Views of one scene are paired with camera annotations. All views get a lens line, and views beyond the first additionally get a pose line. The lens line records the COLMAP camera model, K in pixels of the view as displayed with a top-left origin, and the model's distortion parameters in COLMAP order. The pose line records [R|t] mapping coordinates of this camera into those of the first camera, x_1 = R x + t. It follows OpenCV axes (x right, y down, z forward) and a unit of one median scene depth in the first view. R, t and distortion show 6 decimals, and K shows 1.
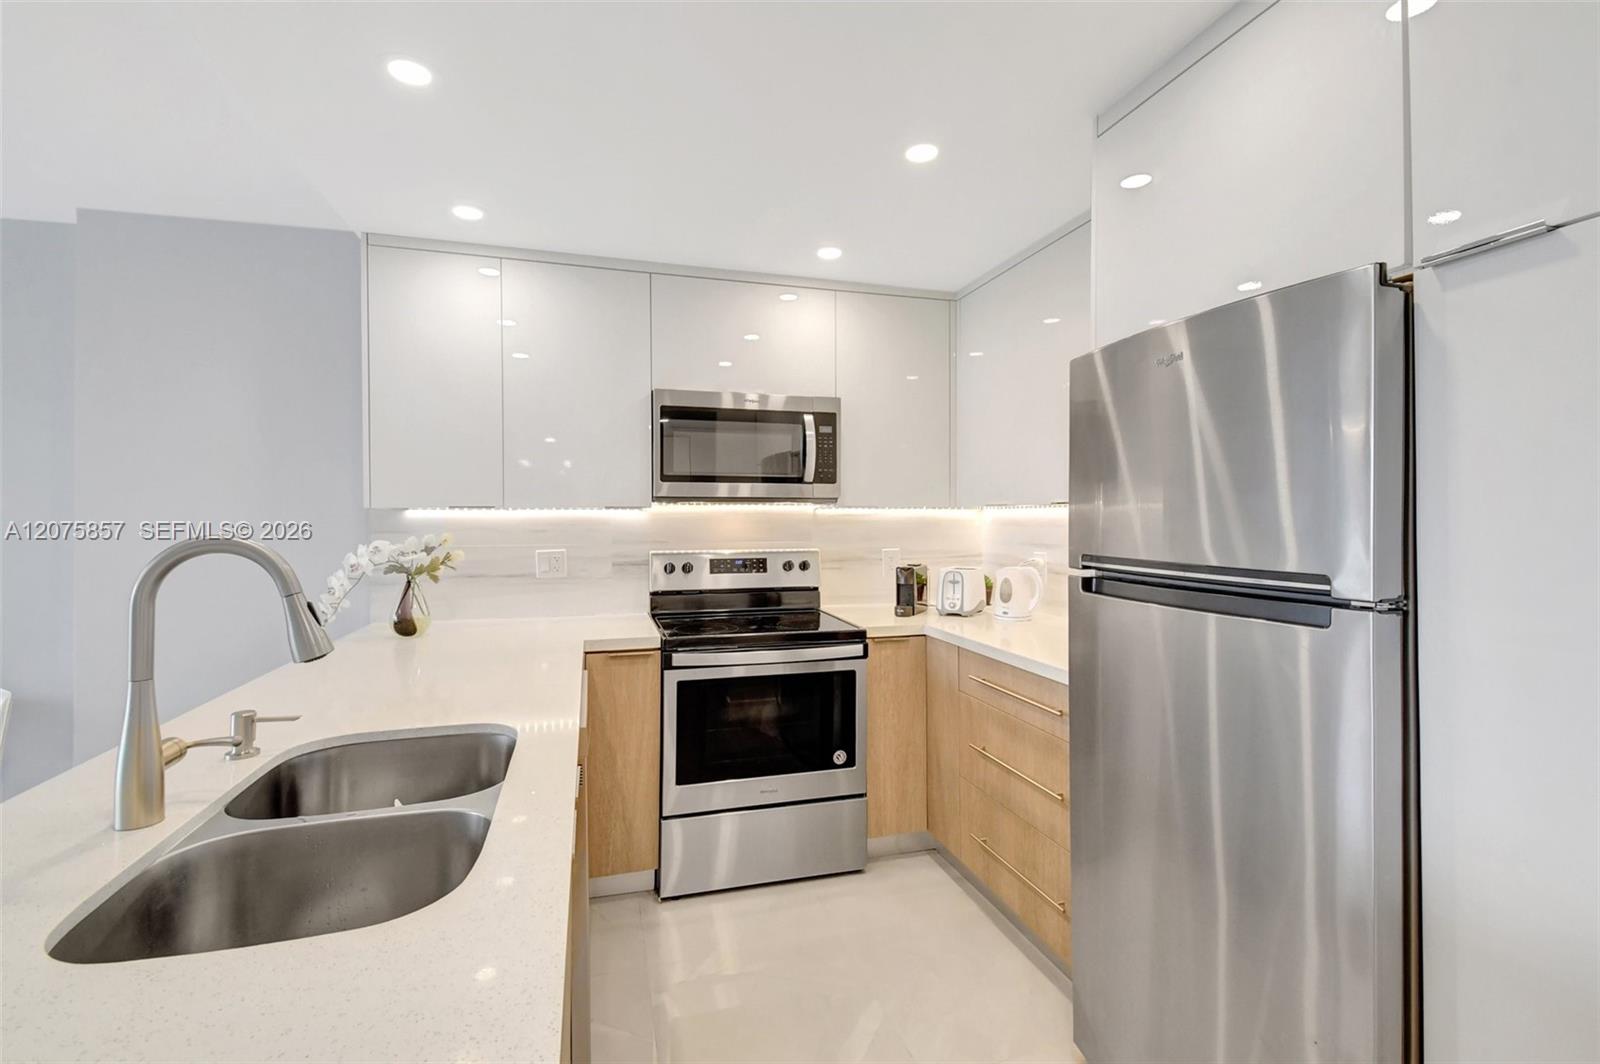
lens RADIAL K [[702.9, 0, 808.2], [0, 702.9, 526.2], [0, 0, 1]] dist [0.002036, -0.012084]
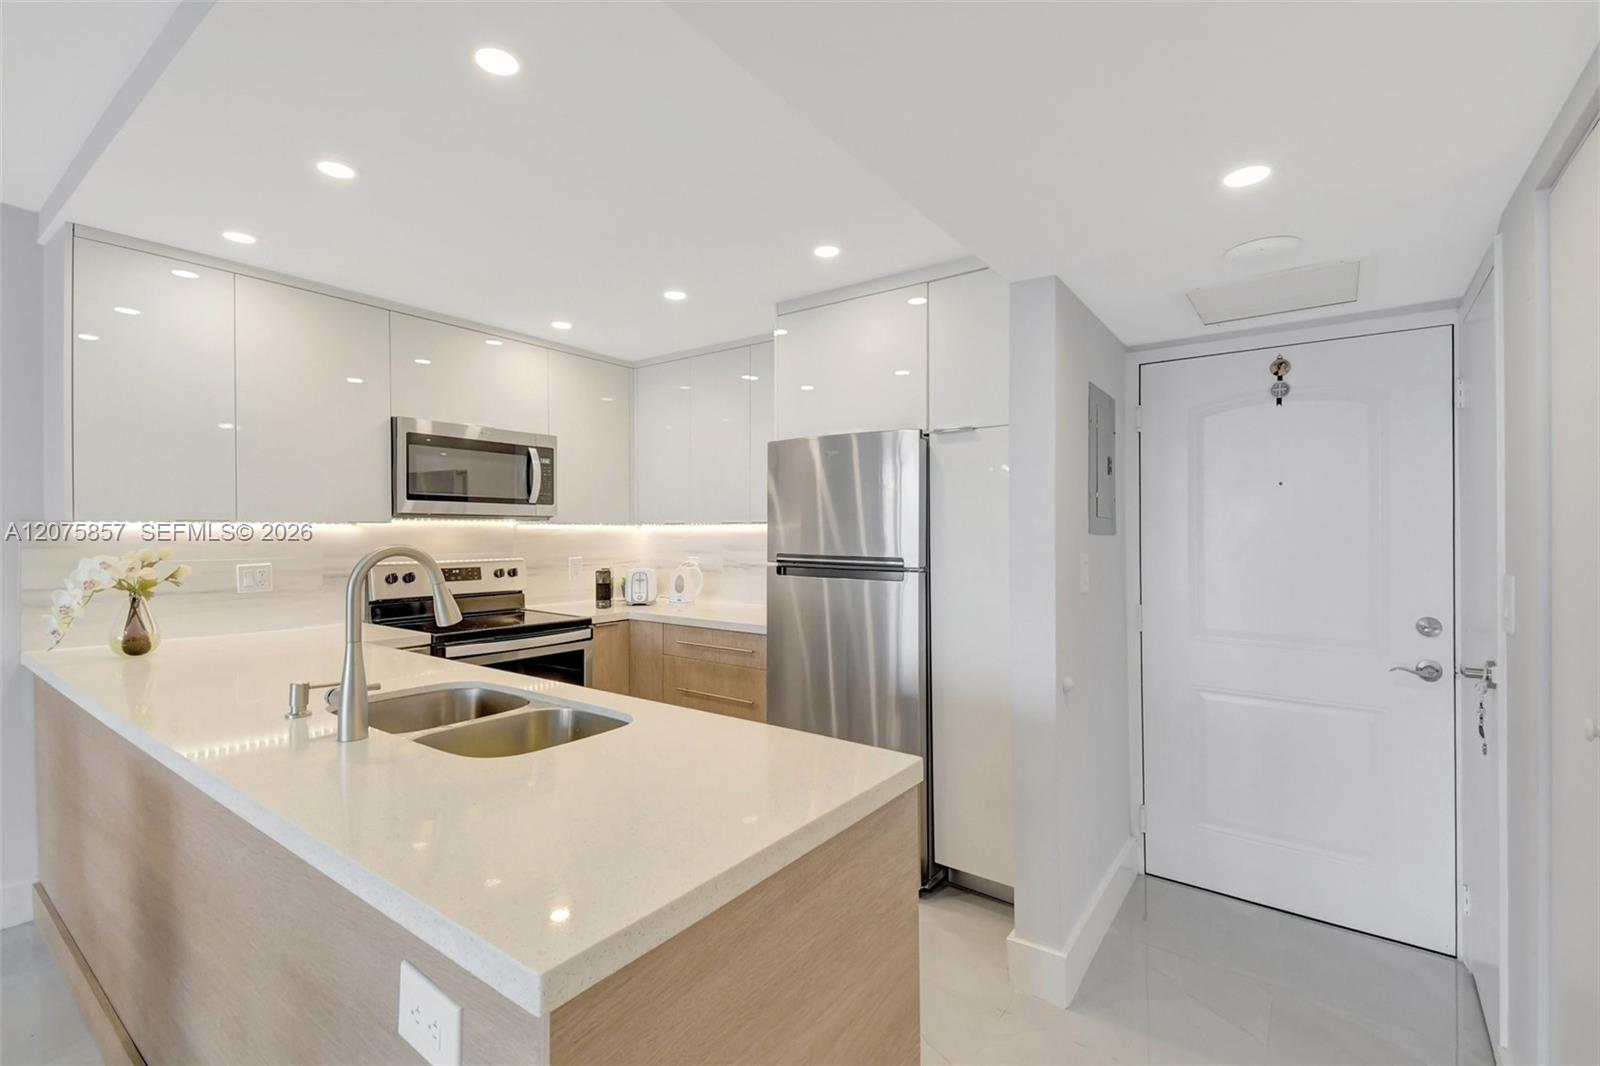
lens RADIAL K [[704.6, 0, 789.8], [0, 704.6, 527.3], [0, 0, 1]] dist [0.030744, -0.031382]
pose [[0.805831, 0.005408, 0.592121, -0.368005], [0.005323, 0.999852, -0.016376, 0.002063], [-0.592122, 0.016348, 0.805682, -0.260580]]
